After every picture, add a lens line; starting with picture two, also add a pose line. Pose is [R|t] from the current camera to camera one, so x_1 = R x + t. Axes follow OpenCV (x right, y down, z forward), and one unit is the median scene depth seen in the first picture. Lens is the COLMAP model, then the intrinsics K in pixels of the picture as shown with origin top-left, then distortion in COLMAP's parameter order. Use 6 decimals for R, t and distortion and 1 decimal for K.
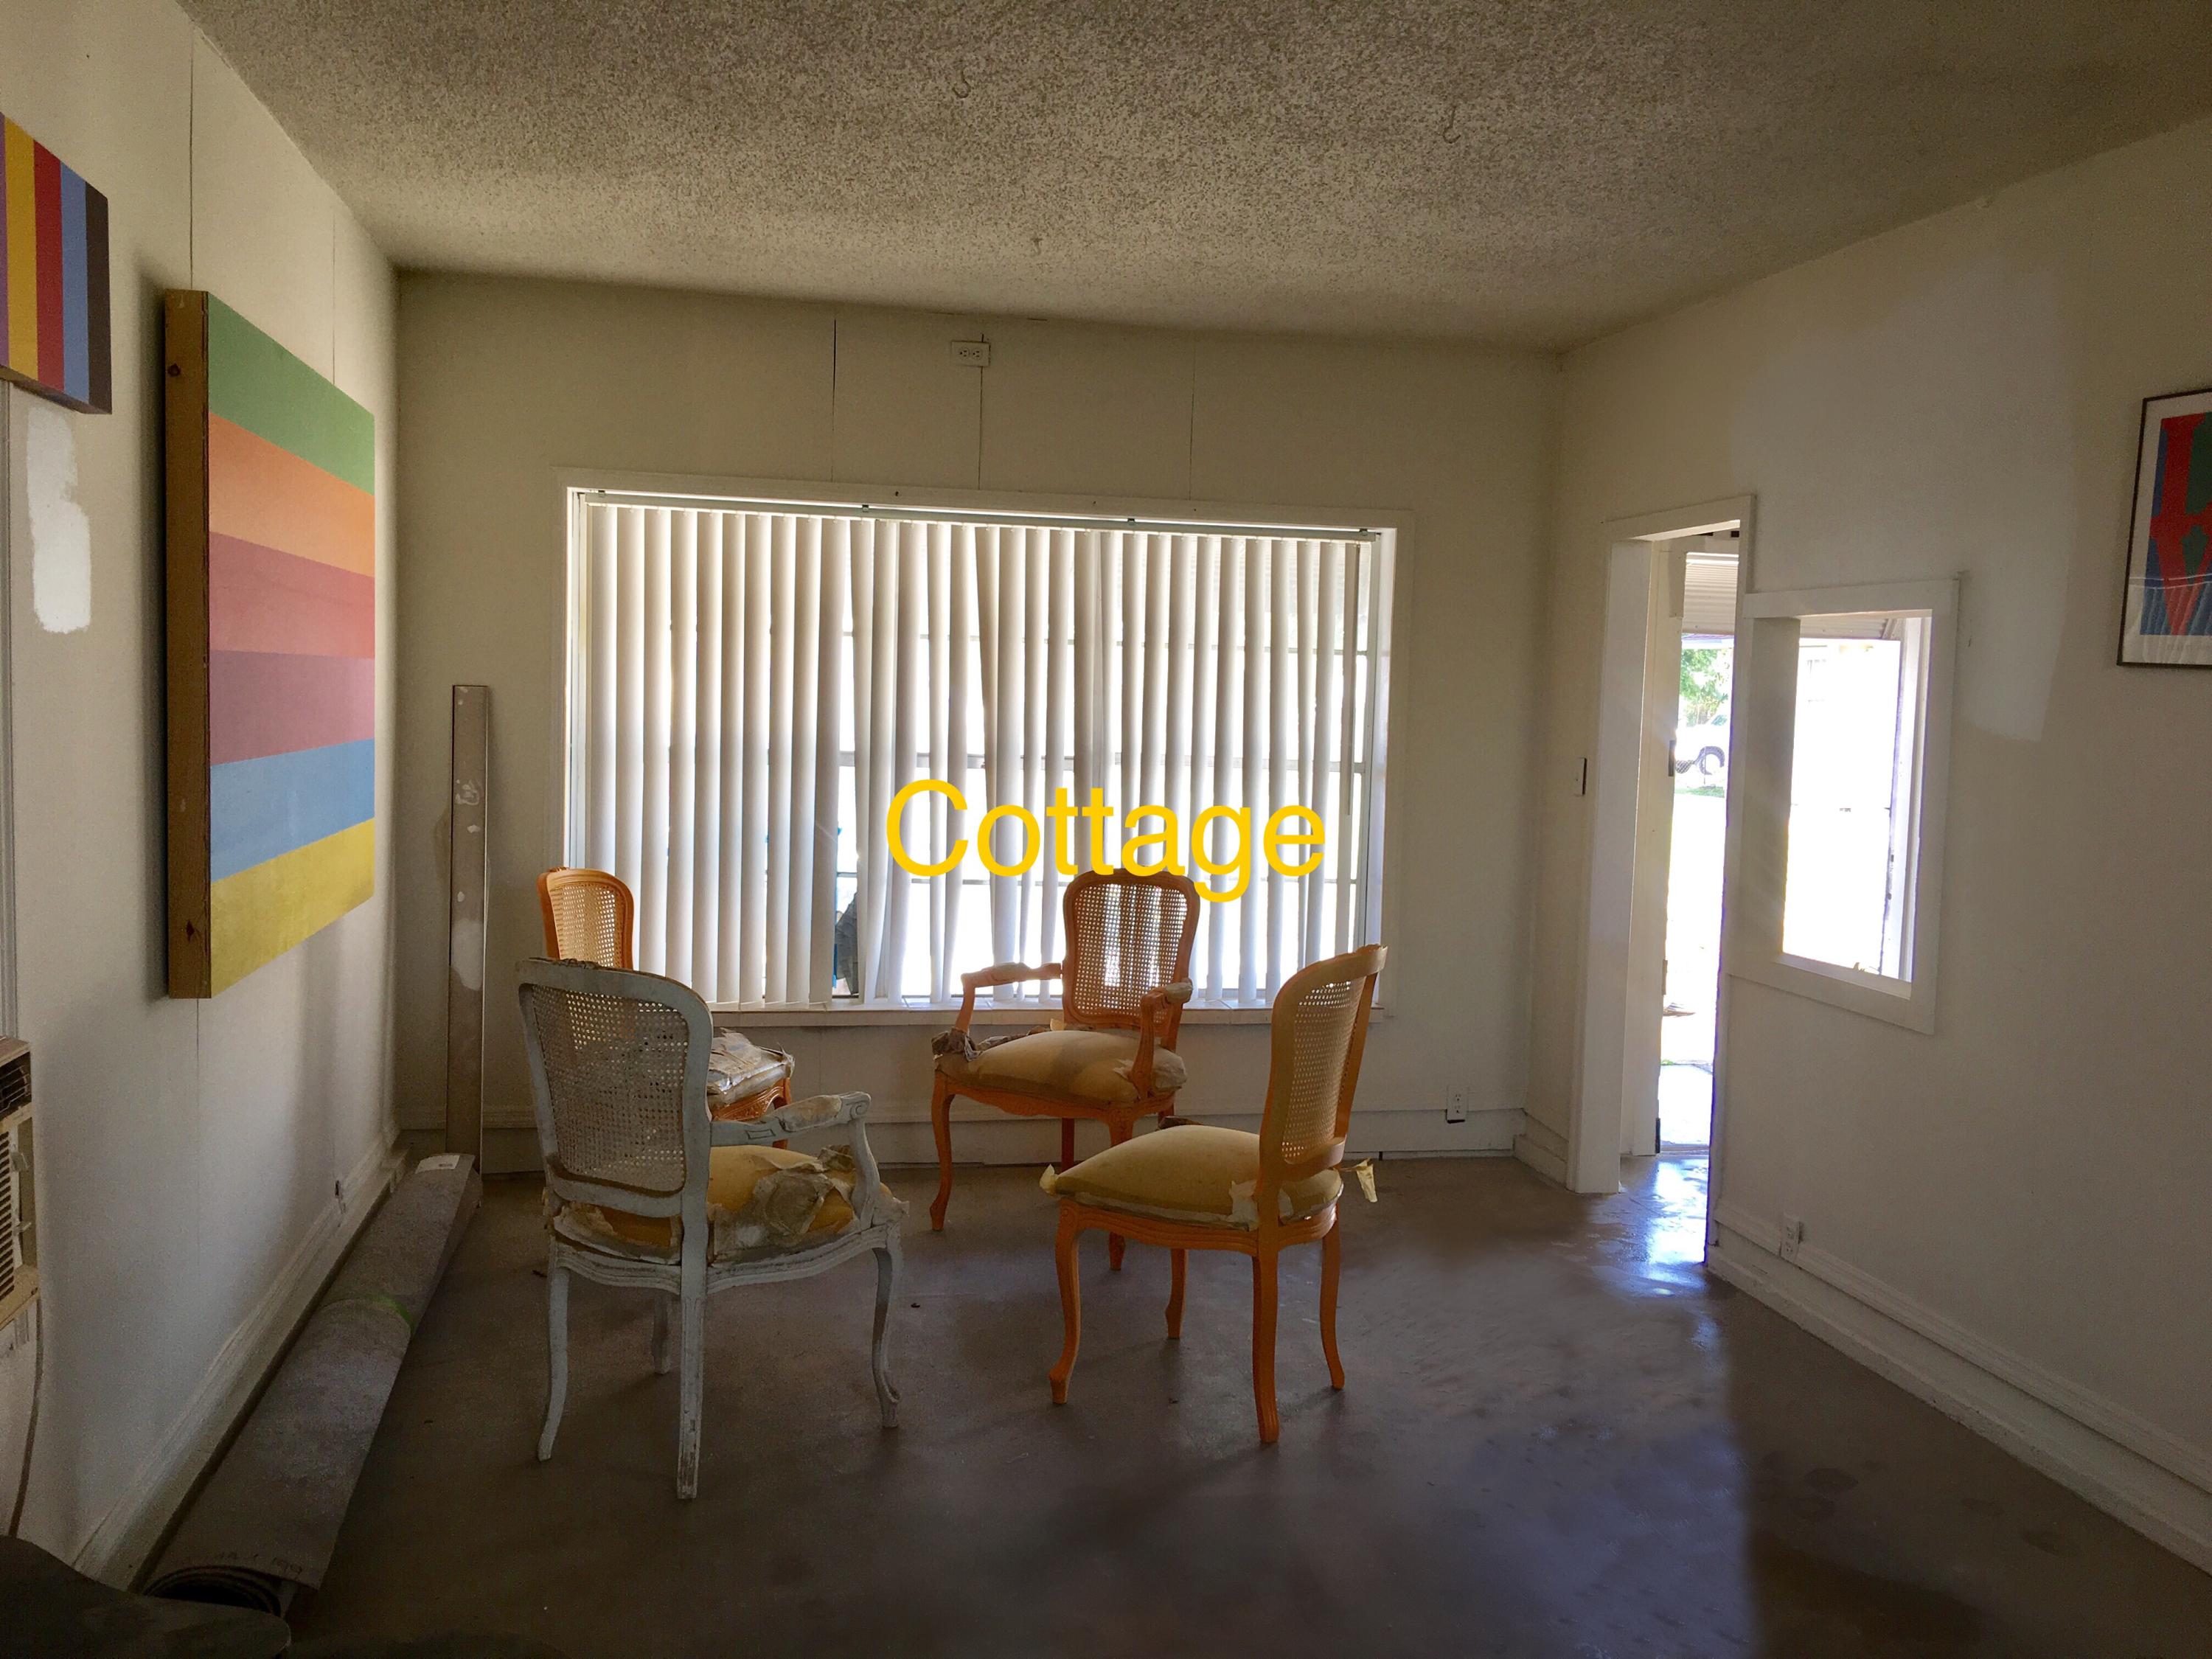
lens RADIAL K [[1842.3, 0, 1102.4], [0, 1842.3, 825.7], [0, 0, 1]] dist [0.020505, -0.033678]
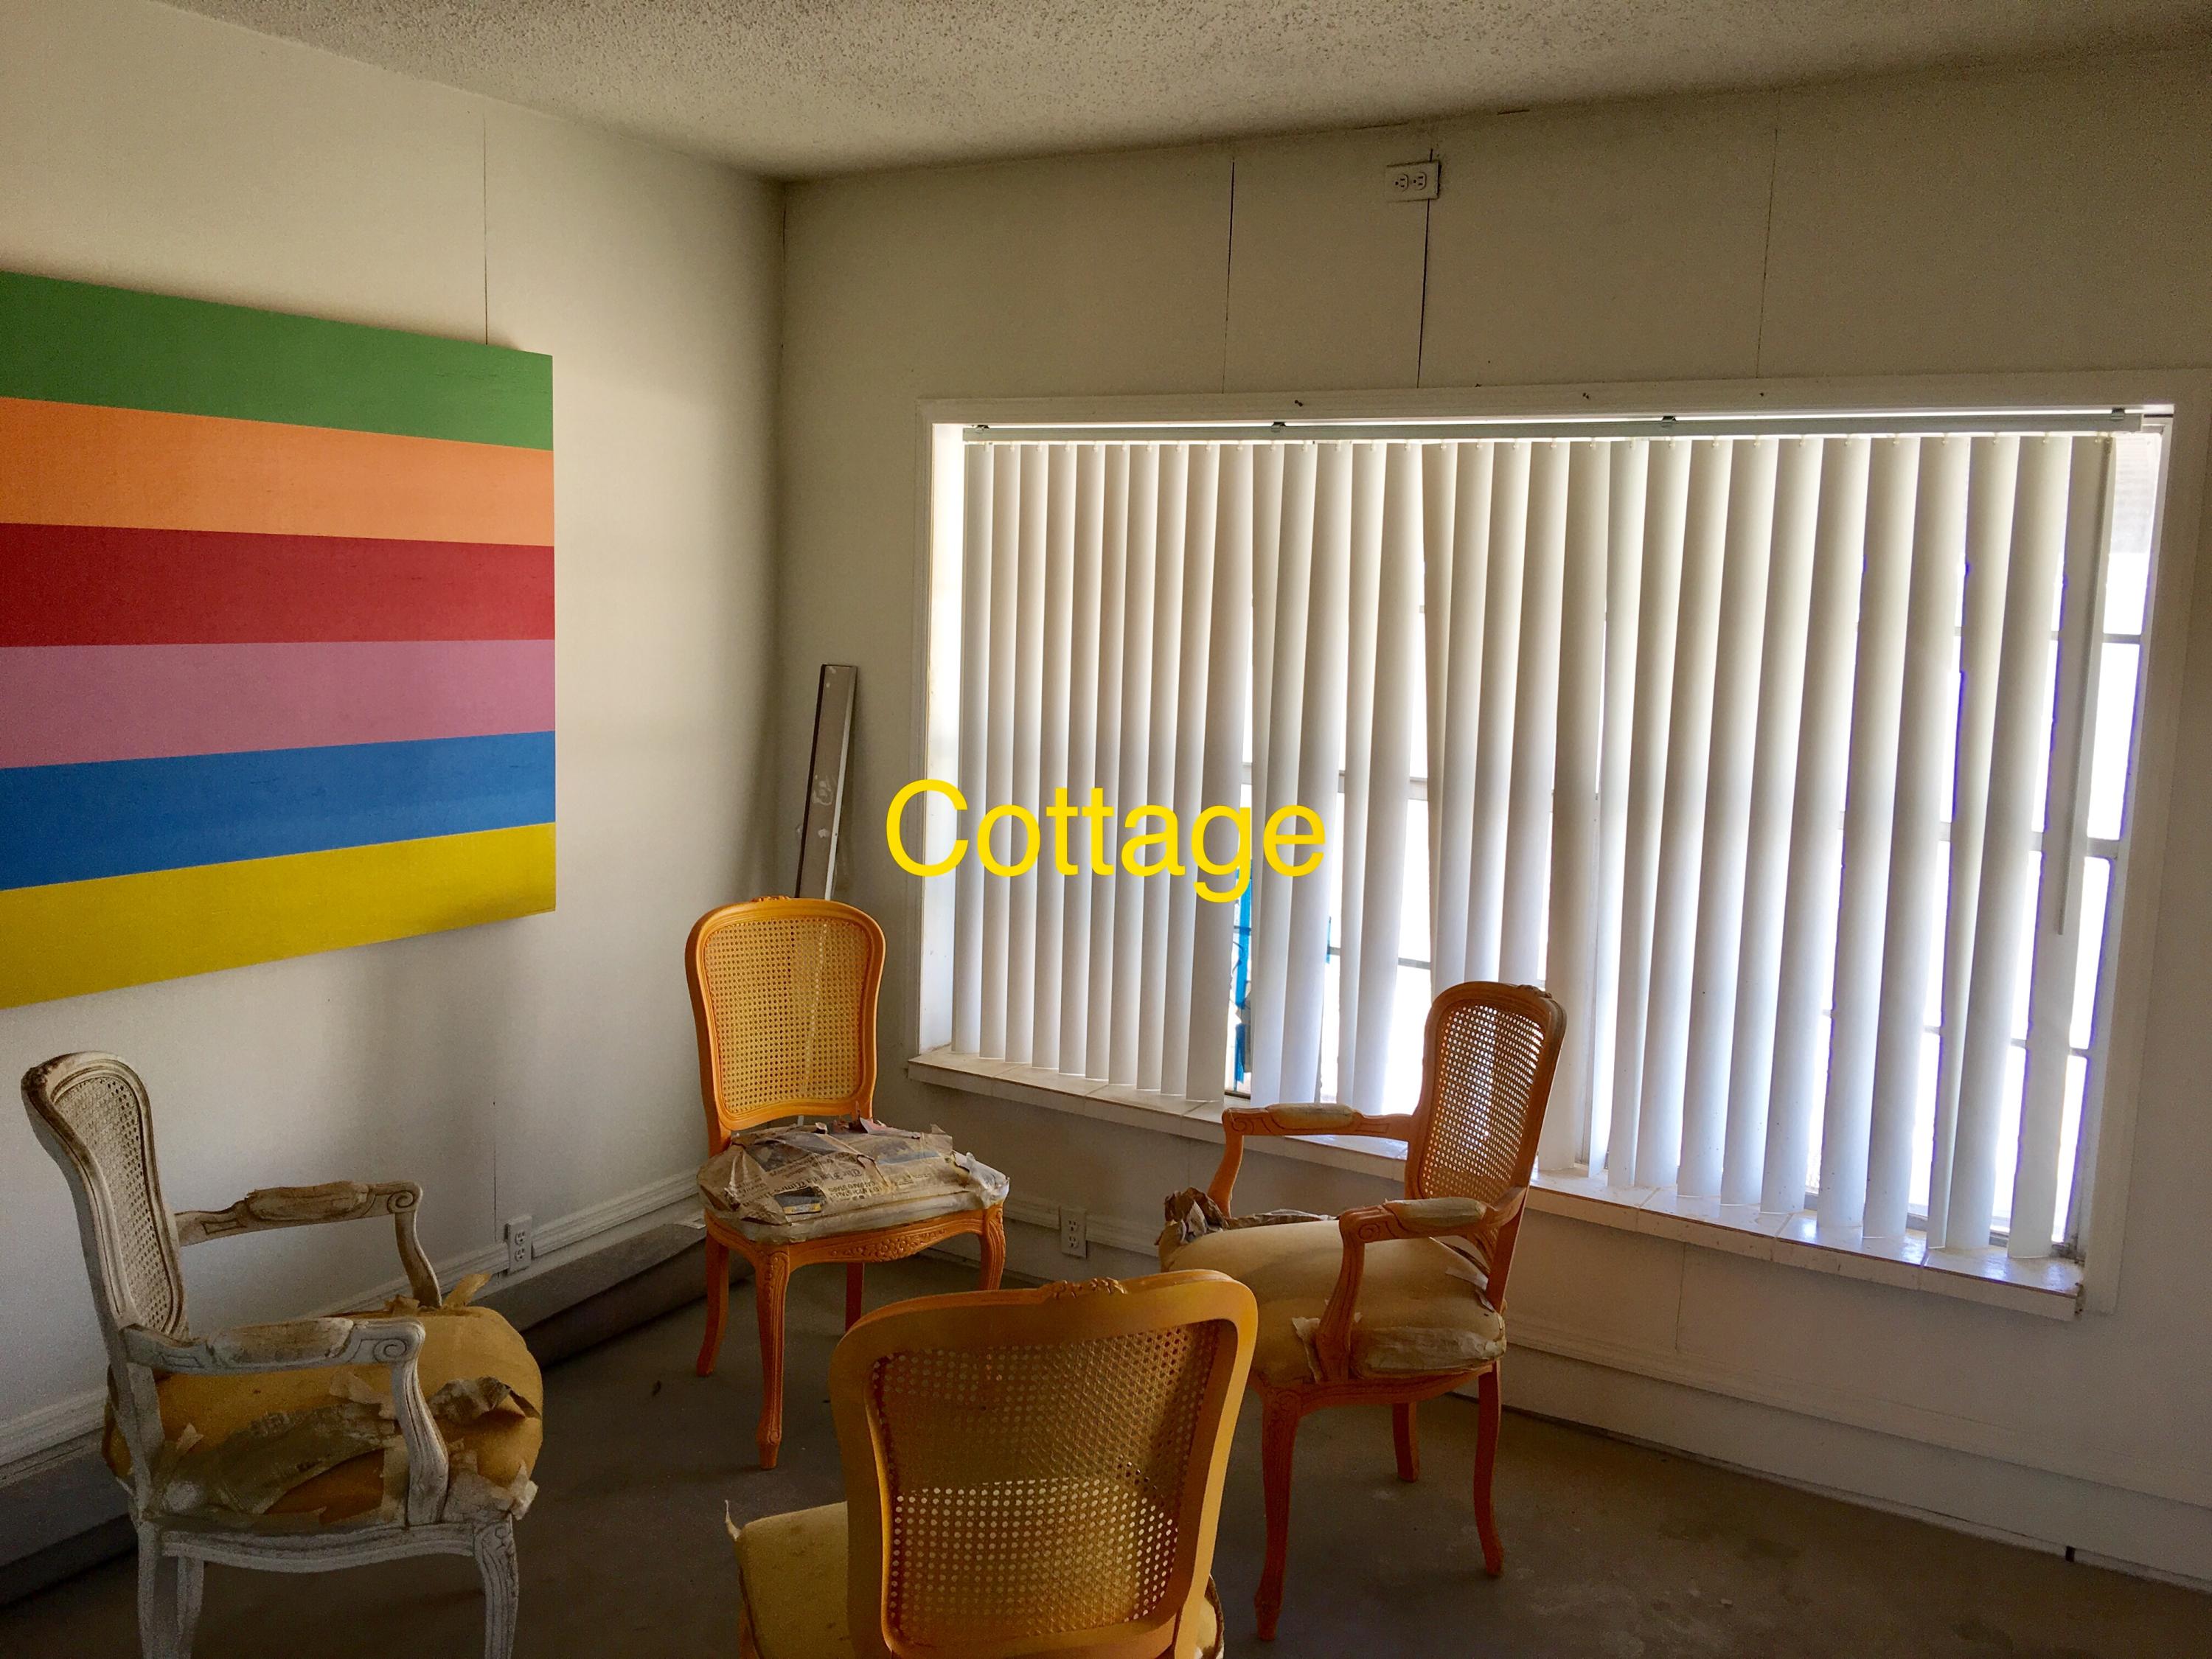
lens RADIAL K [[1842.3, 0, 1104.6], [0, 1842.3, 827.4], [0, 0, 1]] dist [0.020505, -0.033678]
pose [[0.733414, 0.088382, -0.674012, 0.313302], [-0.059164, 0.996049, 0.066232, -0.061111], [0.677202, -0.008698, 0.735745, 0.428261]]
